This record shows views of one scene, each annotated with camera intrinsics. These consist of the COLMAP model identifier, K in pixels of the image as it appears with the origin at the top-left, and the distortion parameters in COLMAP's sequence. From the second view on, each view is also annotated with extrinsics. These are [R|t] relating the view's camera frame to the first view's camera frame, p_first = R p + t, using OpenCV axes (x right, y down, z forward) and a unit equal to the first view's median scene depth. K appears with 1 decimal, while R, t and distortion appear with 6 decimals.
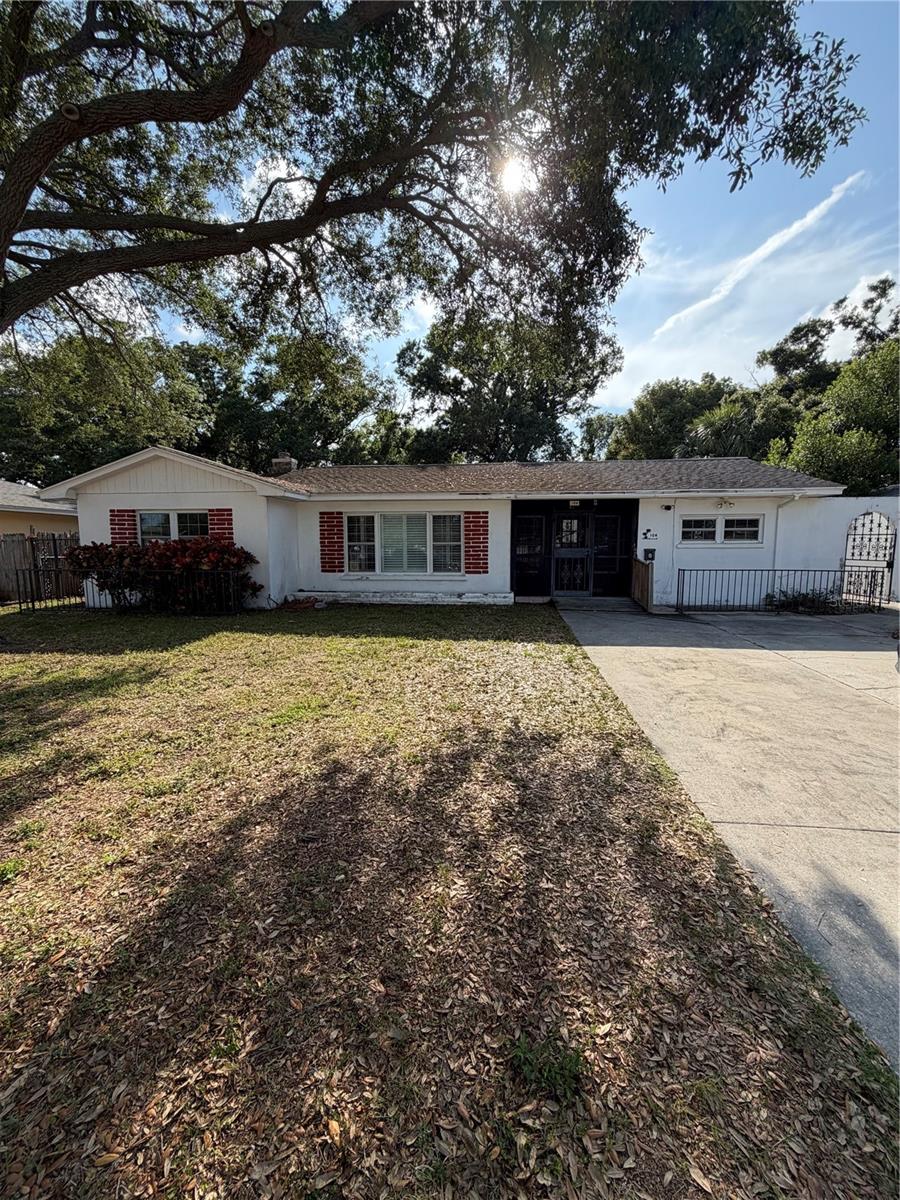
lens RADIAL K [[497.5, 0, 455.1], [0, 497.5, 604.2], [0, 0, 1]] dist [0.001386, -0.001636]
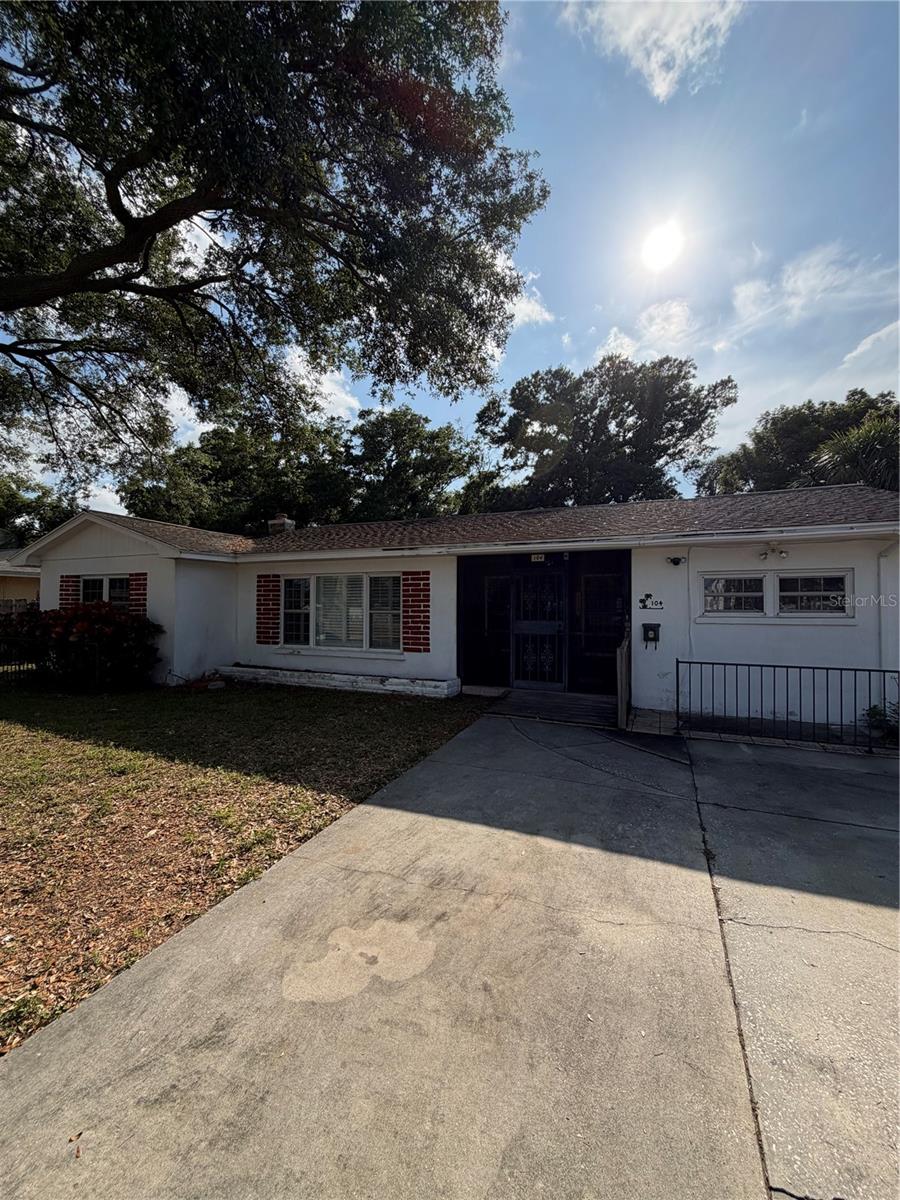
lens RADIAL K [[497.5, 0, 445.2], [0, 497.5, 596.7], [0, 0, 1]] dist [0.001386, -0.001636]
pose [[0.951815, -0.000570, -0.306674, 0.319830], [-0.041180, 0.990704, -0.129652, -0.048487], [0.303897, 0.136033, 0.942943, 0.285097]]
